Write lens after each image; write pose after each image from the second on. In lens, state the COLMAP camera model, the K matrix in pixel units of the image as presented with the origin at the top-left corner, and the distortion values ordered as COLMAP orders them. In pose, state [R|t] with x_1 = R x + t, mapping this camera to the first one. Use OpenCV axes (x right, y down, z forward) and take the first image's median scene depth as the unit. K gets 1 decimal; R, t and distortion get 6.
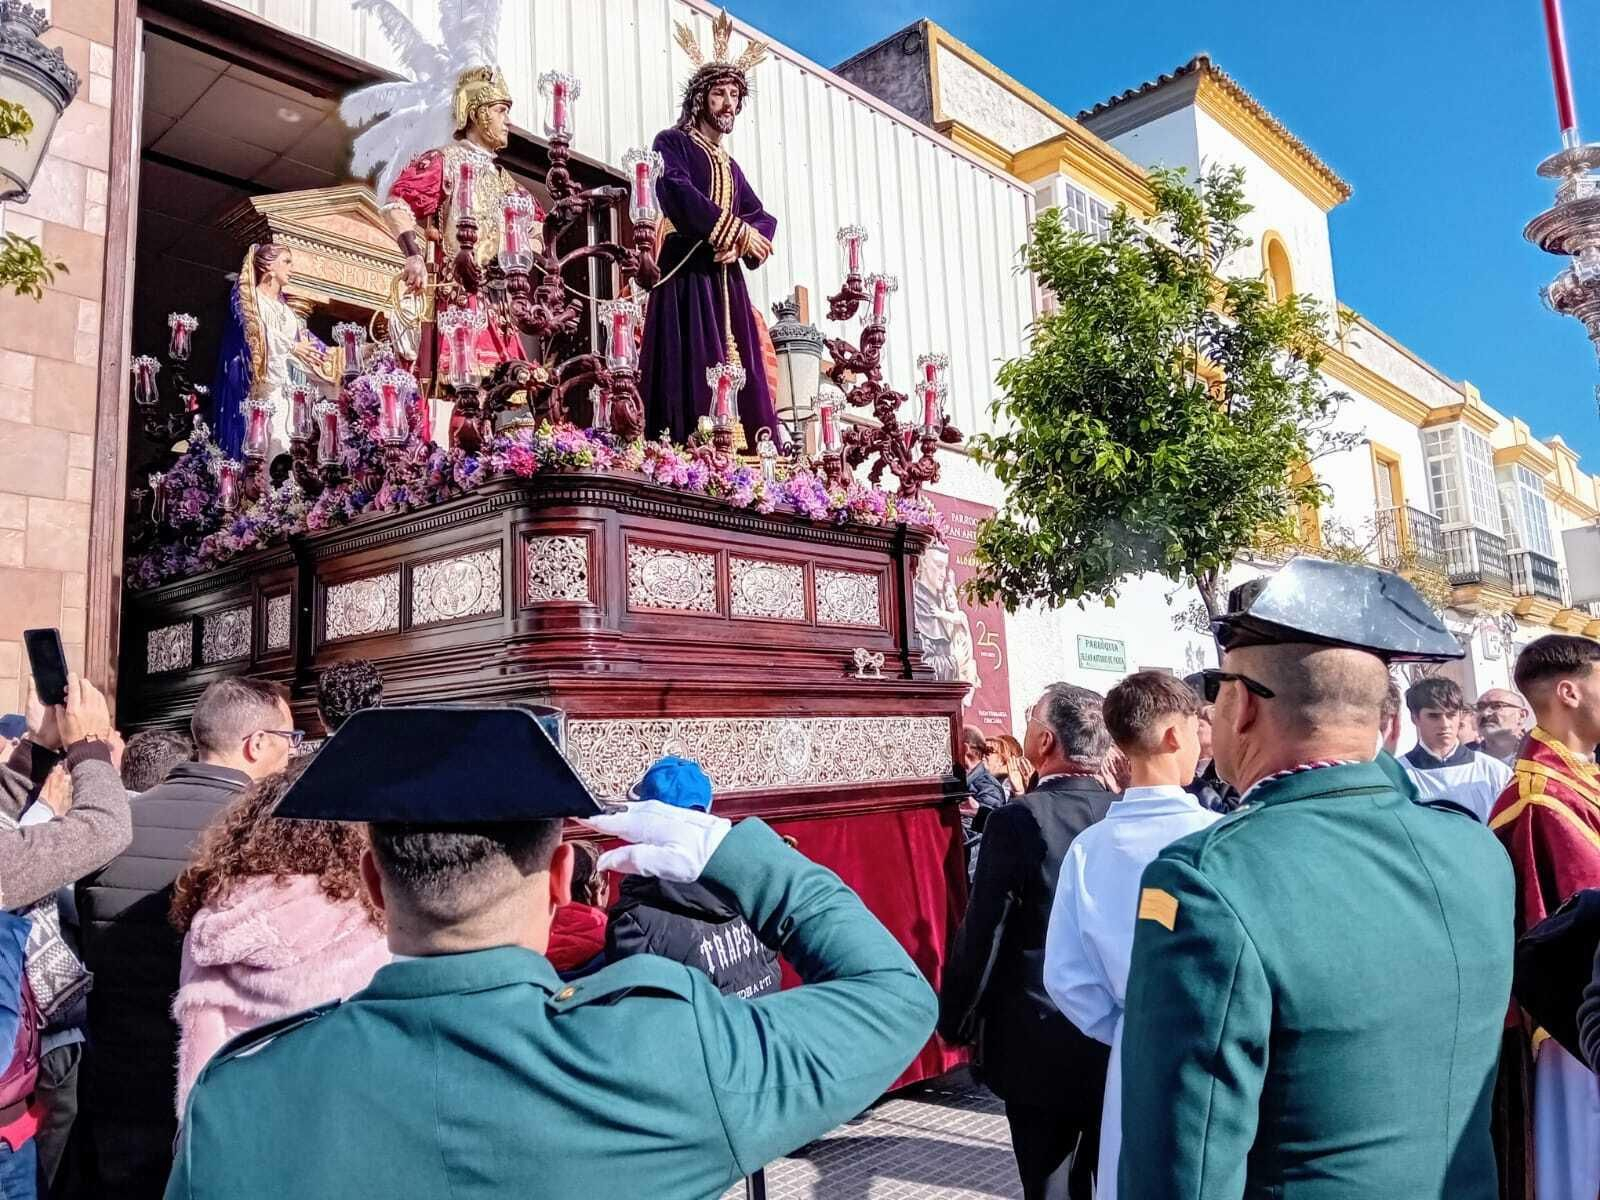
lens RADIAL K [[1232.4, 0, 802.0], [0, 1232.4, 636.2], [0, 0, 1]] dist [-0.014132, -0.008315]
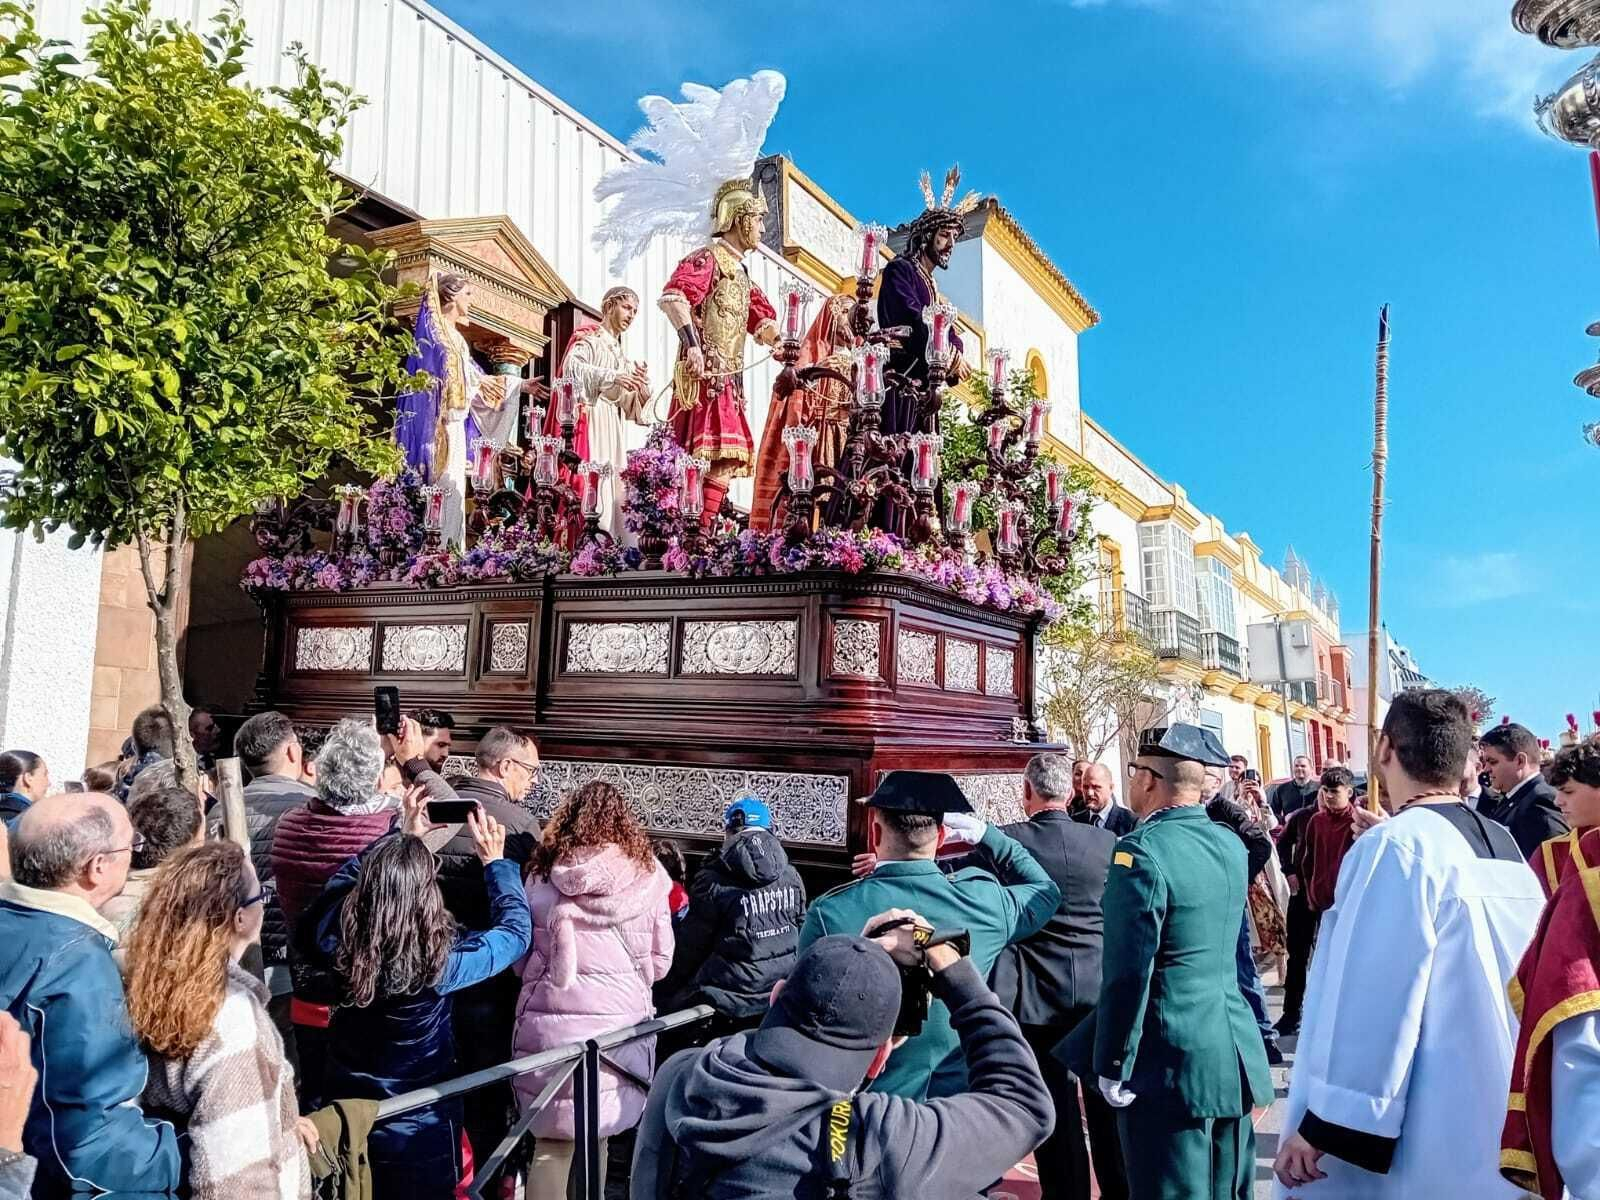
lens RADIAL K [[1226.8, 0, 800.0], [0, 1226.8, 600.0], [0, 0, 1]] dist [0.092564, -0.000981]
pose [[0.978515, 0.098650, 0.181041, -0.417003], [-0.095906, 0.995104, -0.023869, -0.059001], [-0.182510, 0.005994, 0.983186, -0.146279]]
